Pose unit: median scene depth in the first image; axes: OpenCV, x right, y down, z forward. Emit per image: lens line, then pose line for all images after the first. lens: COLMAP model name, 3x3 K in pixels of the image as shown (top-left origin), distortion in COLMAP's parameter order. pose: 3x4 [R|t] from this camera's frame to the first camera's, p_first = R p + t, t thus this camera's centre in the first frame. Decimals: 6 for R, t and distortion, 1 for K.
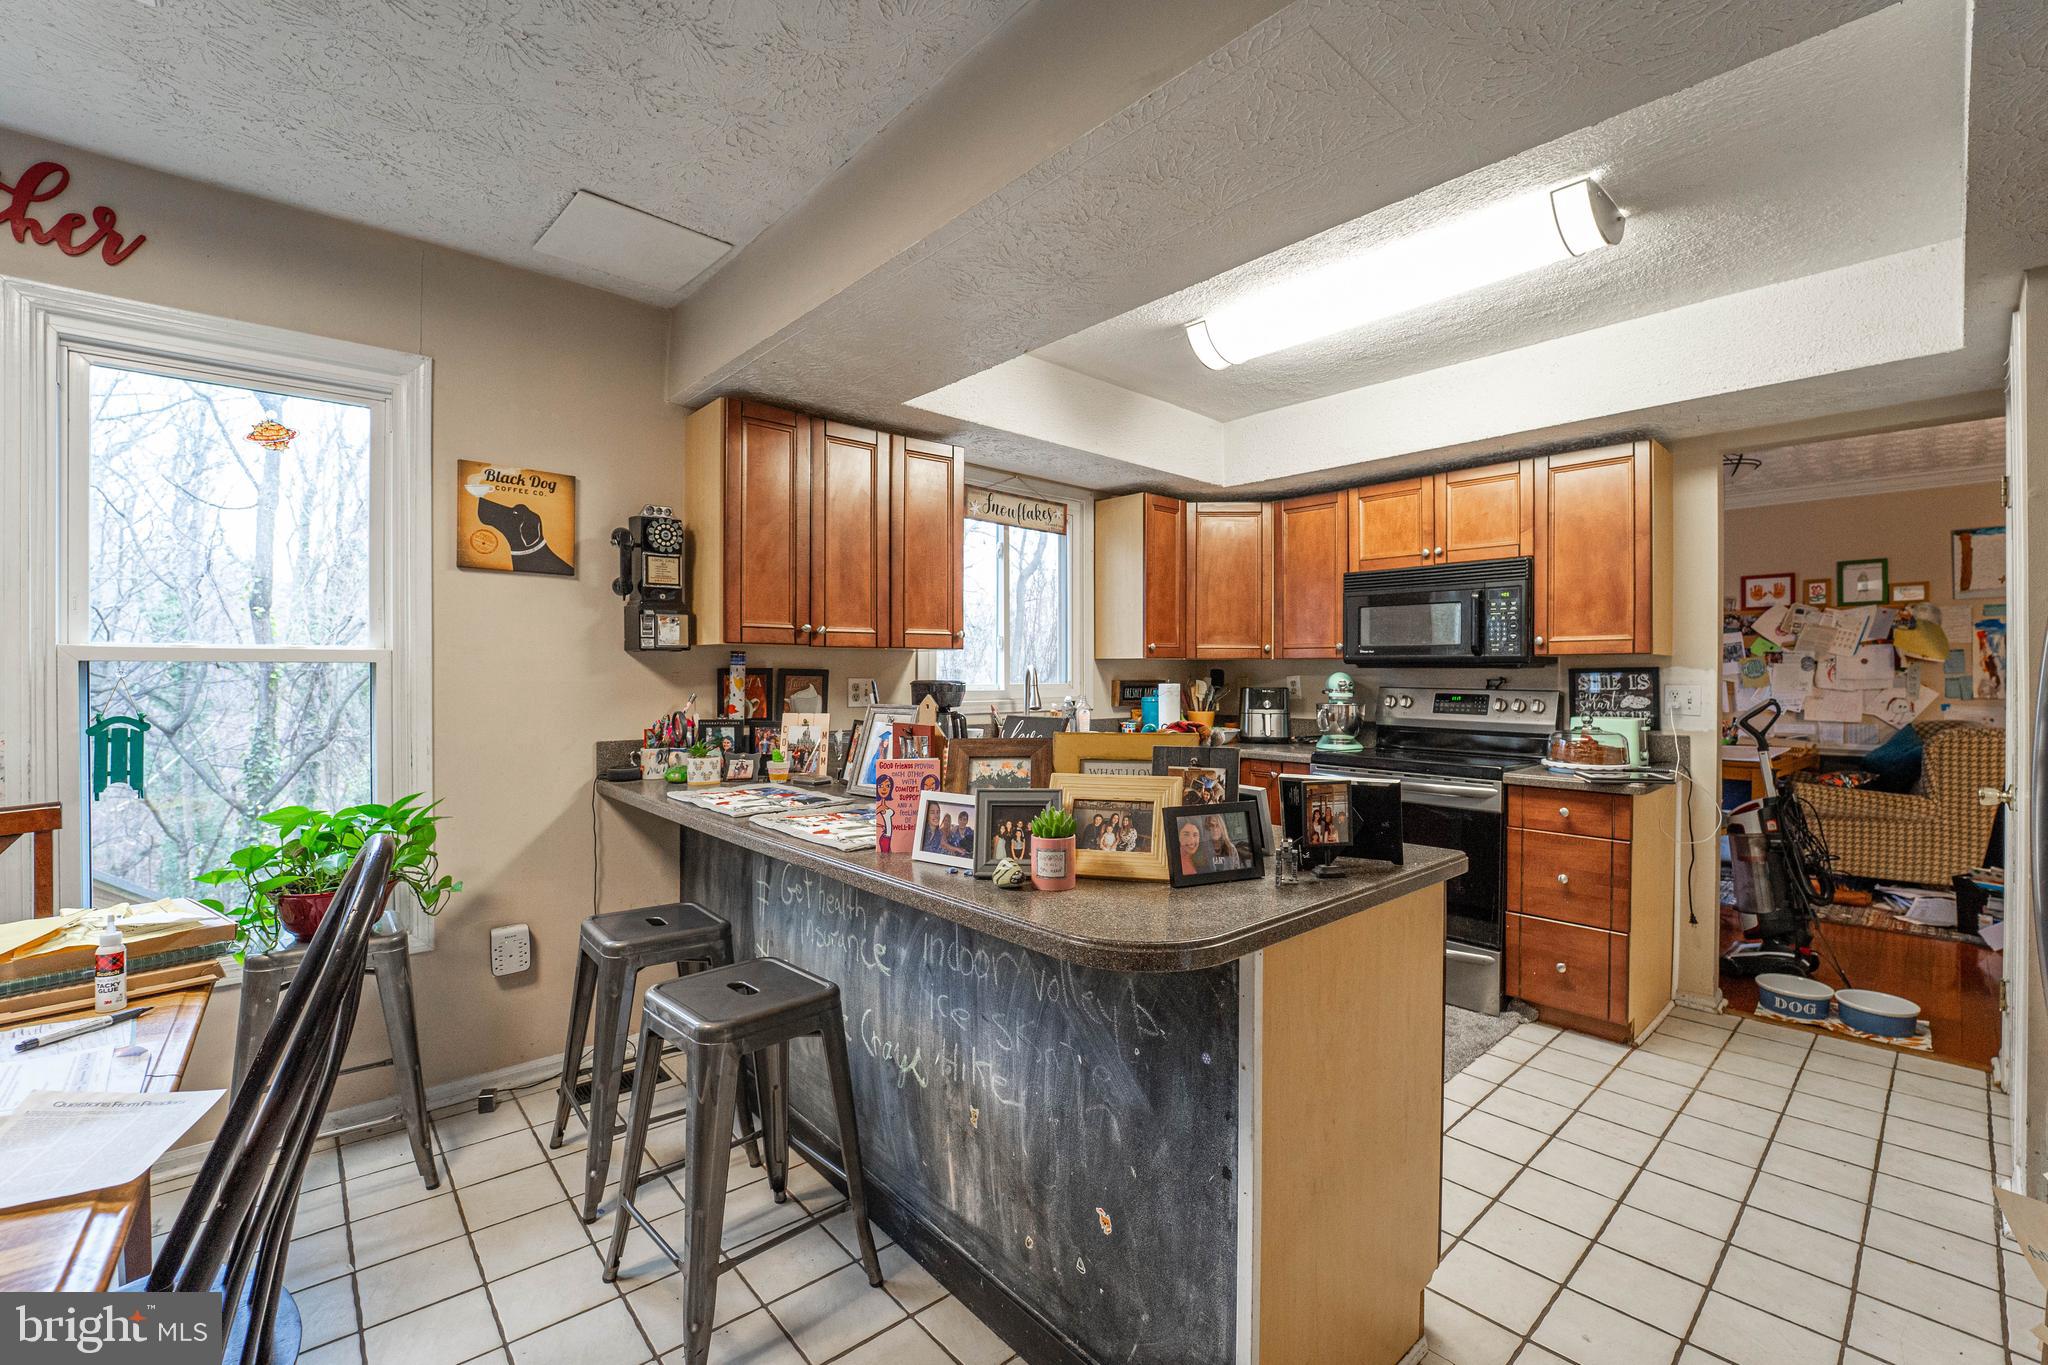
lens RADIAL K [[840.6, 0, 1036.5], [0, 840.6, 679.3], [0, 0, 1]] dist [-0.025756, -0.000063]
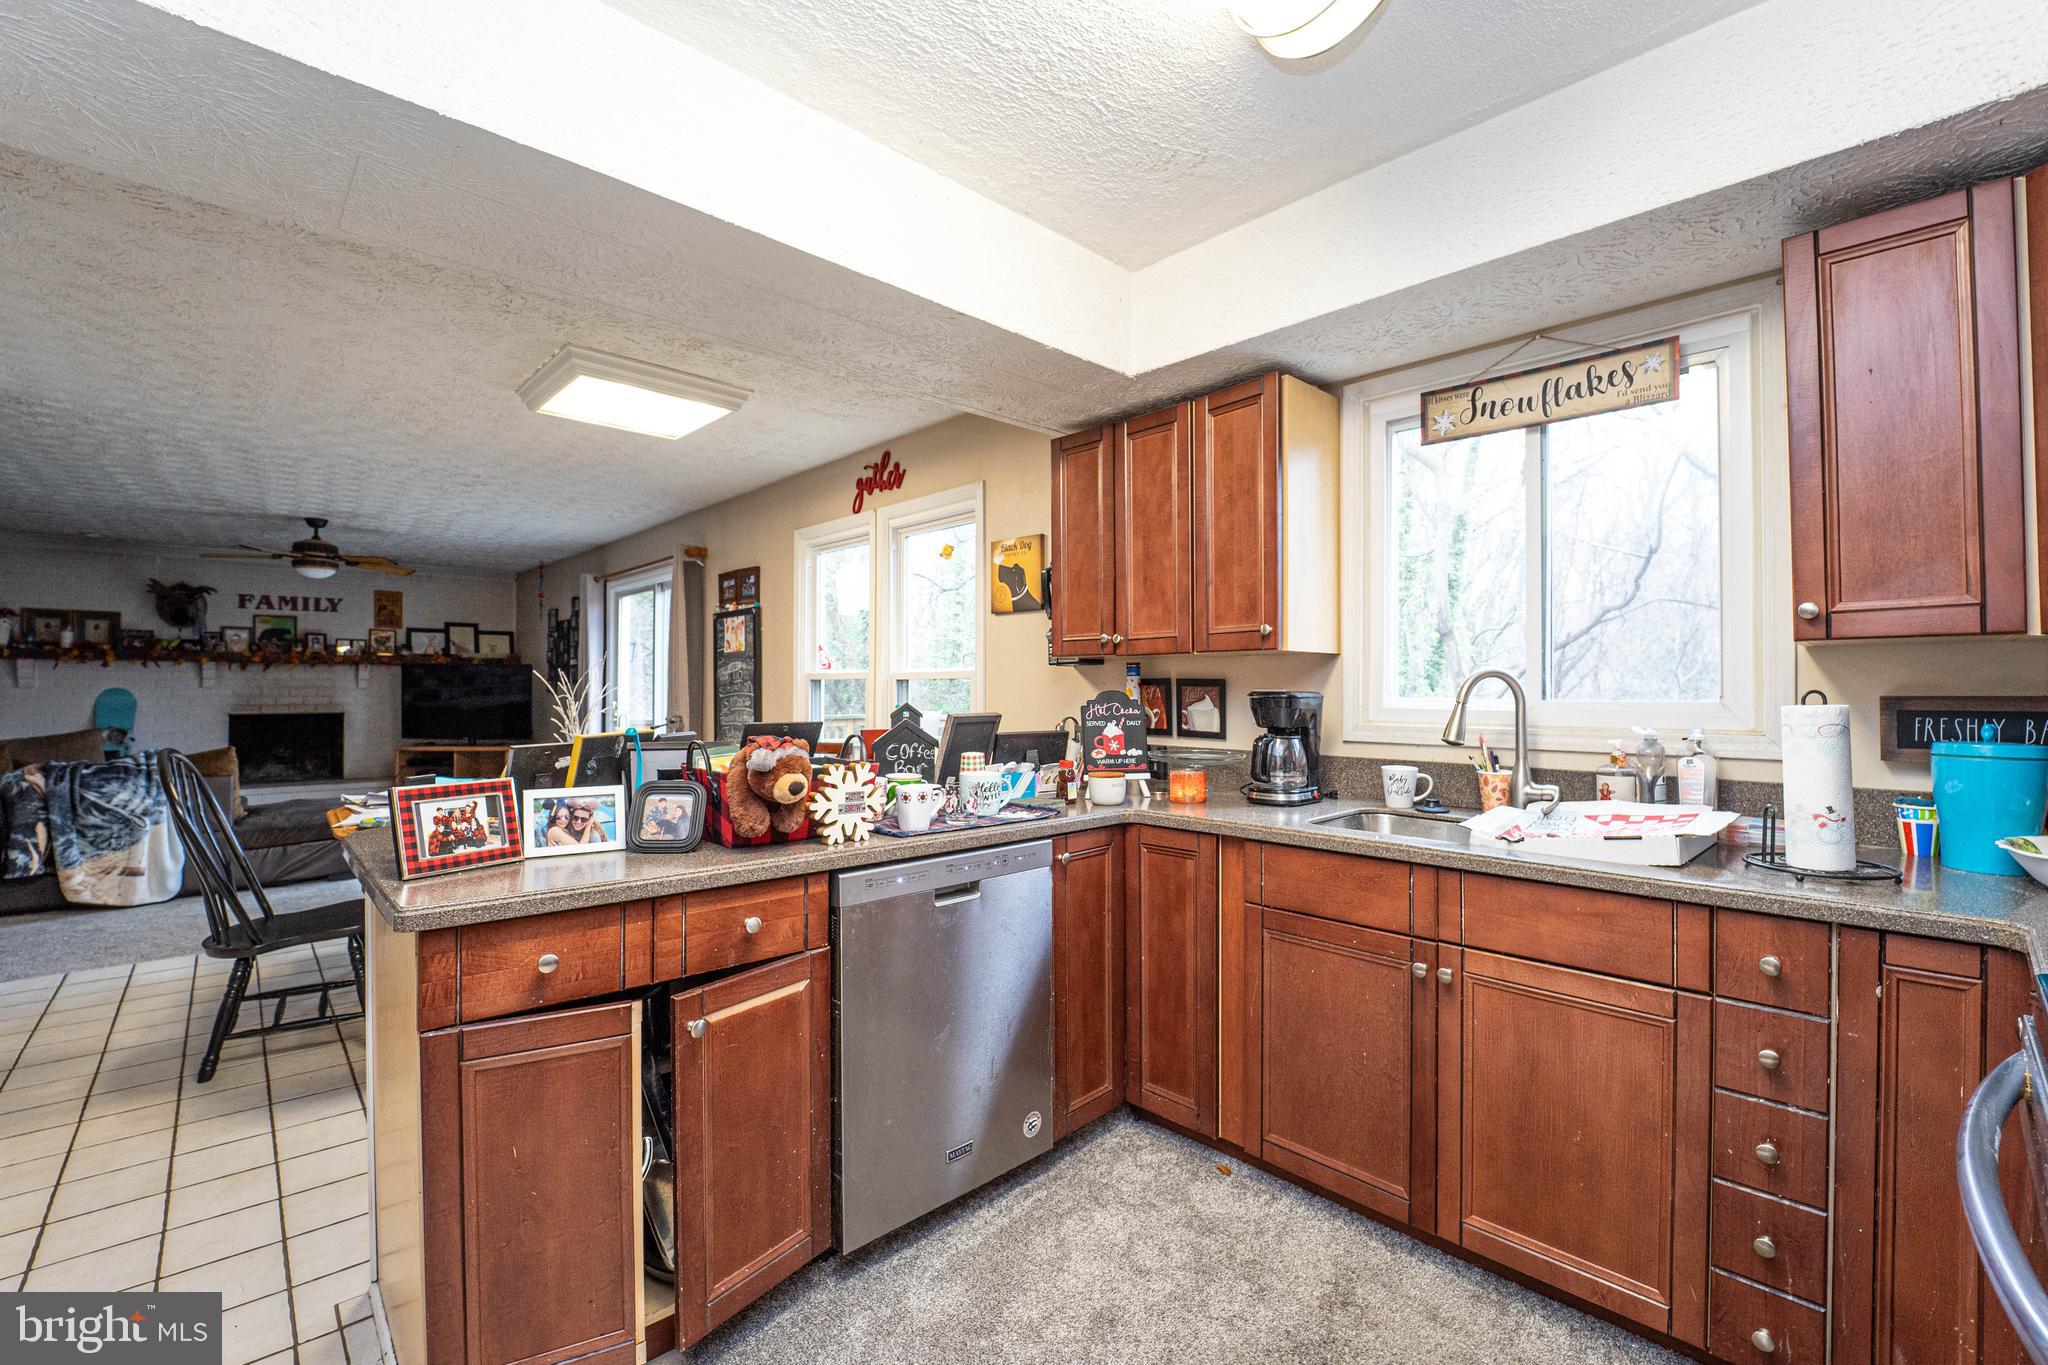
lens RADIAL K [[866.1, 0, 1025.8], [0, 866.1, 646.7], [0, 0, 1]] dist [-0.030710, -0.000095]
pose [[0.028080, -0.047787, -0.998463, 0.836687], [-0.005468, 0.998834, -0.047958, -0.001353], [0.999591, 0.006806, 0.027786, 0.989941]]
